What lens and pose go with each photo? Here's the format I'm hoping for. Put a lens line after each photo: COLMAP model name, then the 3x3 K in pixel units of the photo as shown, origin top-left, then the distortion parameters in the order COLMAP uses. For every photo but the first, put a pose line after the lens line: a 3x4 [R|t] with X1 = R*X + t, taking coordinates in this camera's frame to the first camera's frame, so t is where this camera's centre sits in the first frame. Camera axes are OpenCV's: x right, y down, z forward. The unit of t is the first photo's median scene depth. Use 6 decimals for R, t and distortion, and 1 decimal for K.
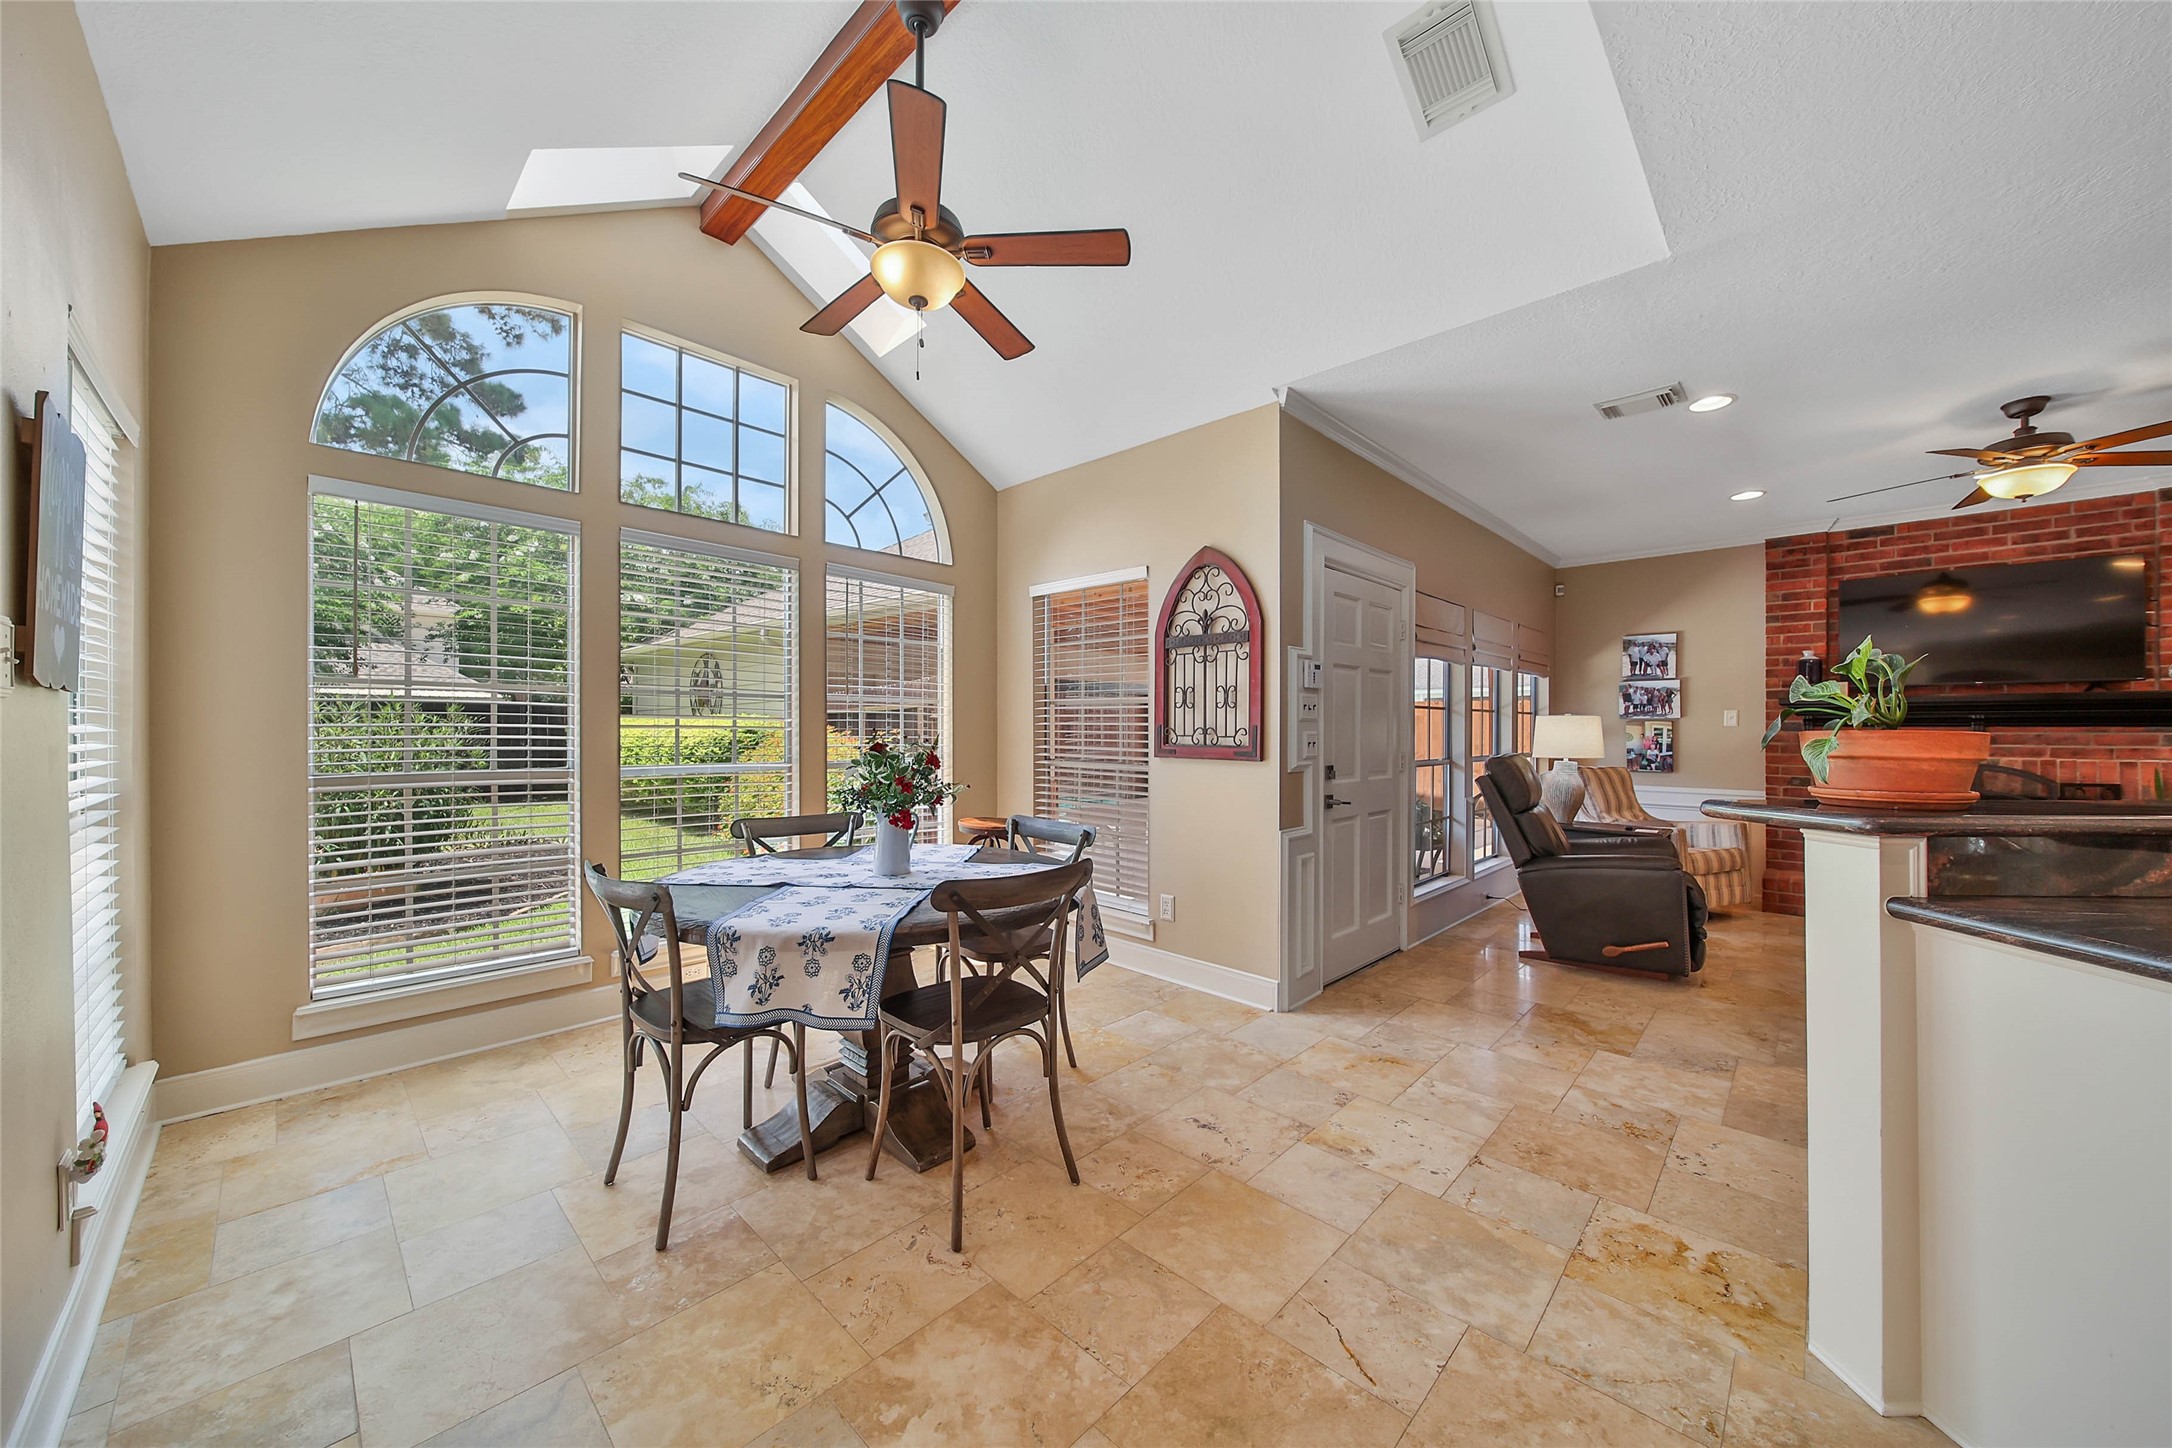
lens RADIAL K [[768.2, 0, 1089.8], [0, 768.2, 725.2], [0, 0, 1]] dist [-0.001997, -0.000626]
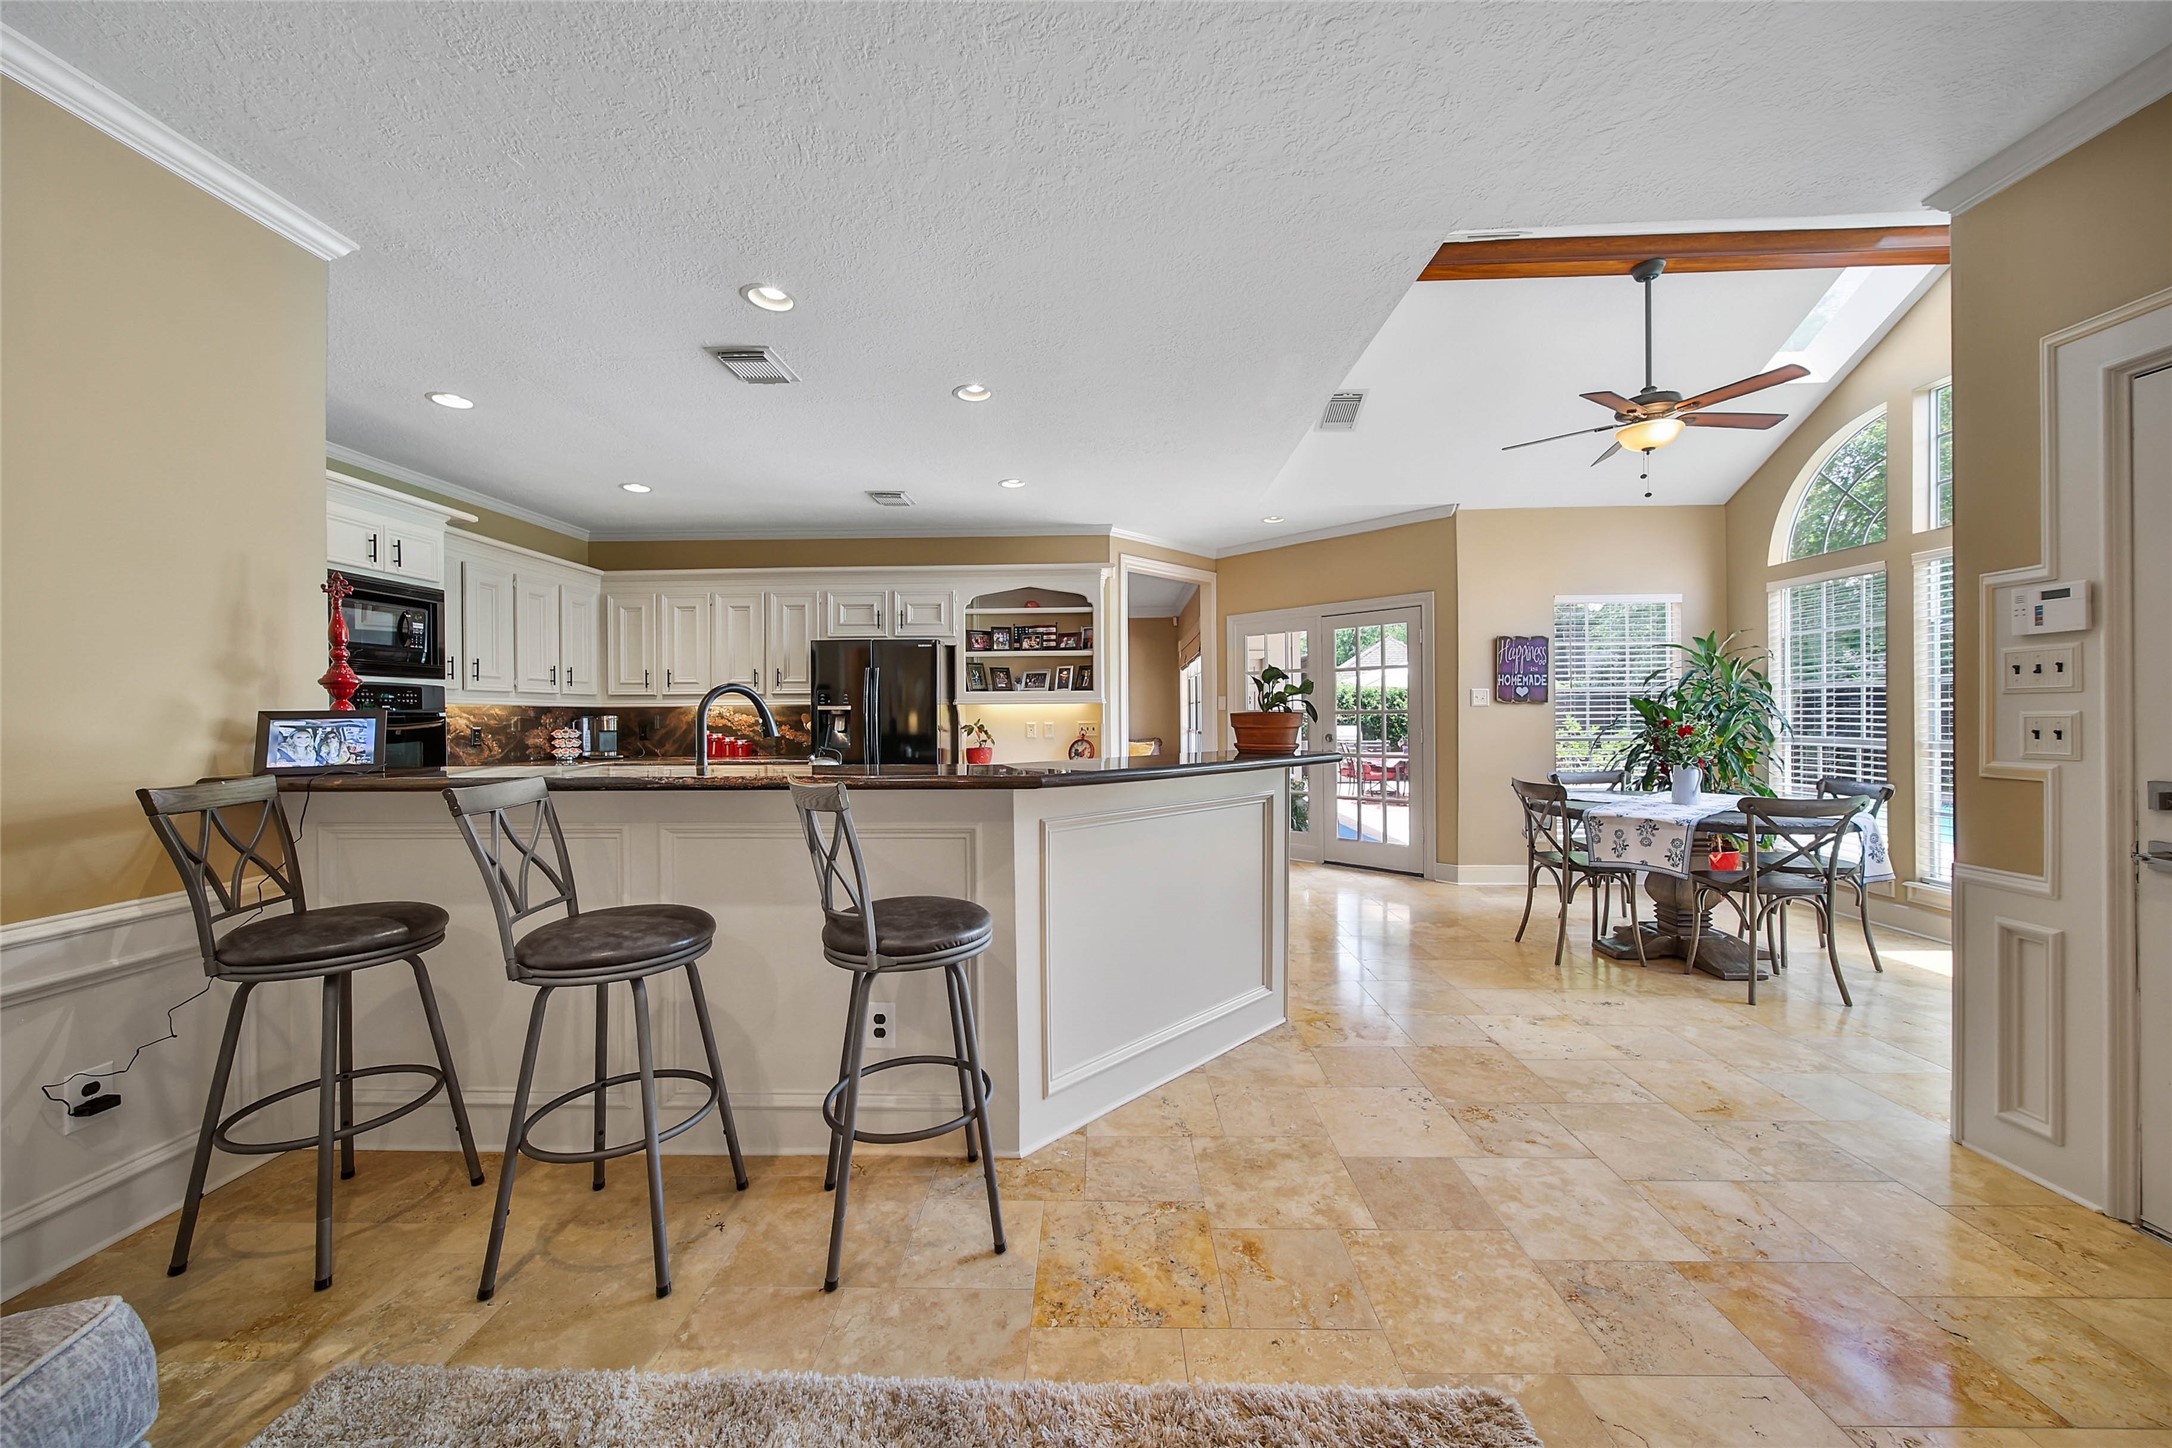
lens RADIAL K [[750.3, 0, 1095.1], [0, 750.3, 718.7], [0, 0, 1]] dist [-0.000925, -0.000099]
pose [[-0.738038, 0.001157, -0.674758, 0.832829], [0.005163, 0.999979, -0.003933, 0.008238], [0.674739, -0.006387, -0.738028, 0.664334]]
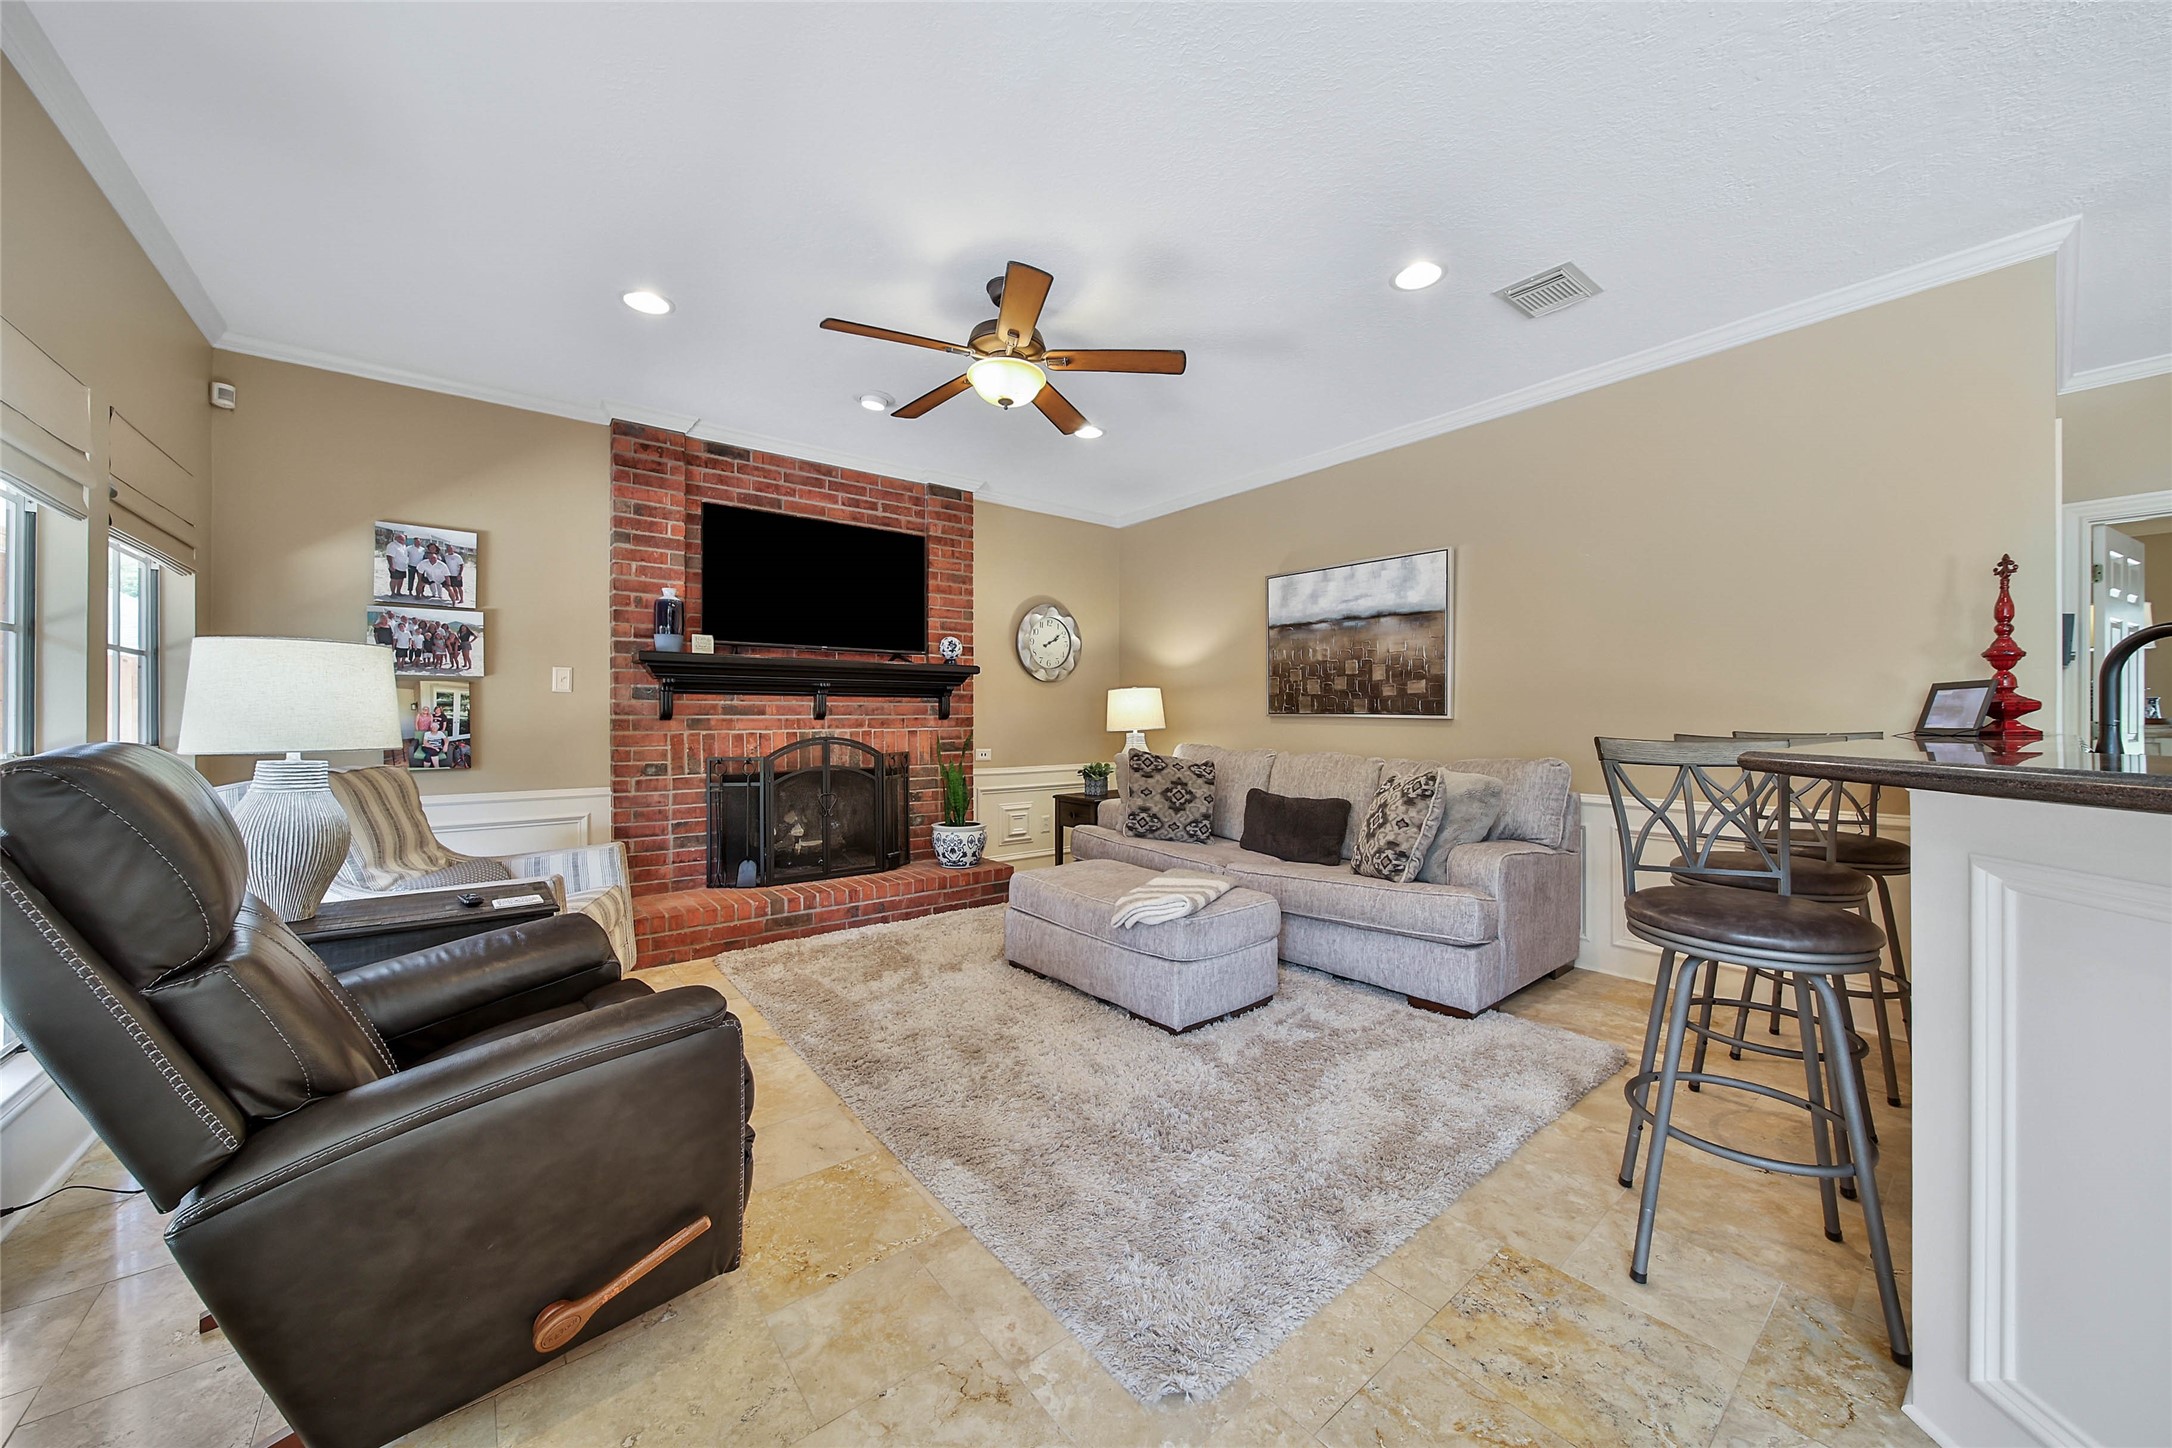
lens RADIAL K [[772.7, 0, 1093.7], [0, 772.7, 718.5], [0, 0, 1]] dist [-0.001925, -0.000354]
pose [[0.128542, -0.003700, 0.991697, 0.289904], [-0.002825, 0.999988, 0.004097, 0.023654], [-0.991700, -0.003329, 0.128530, 0.556607]]
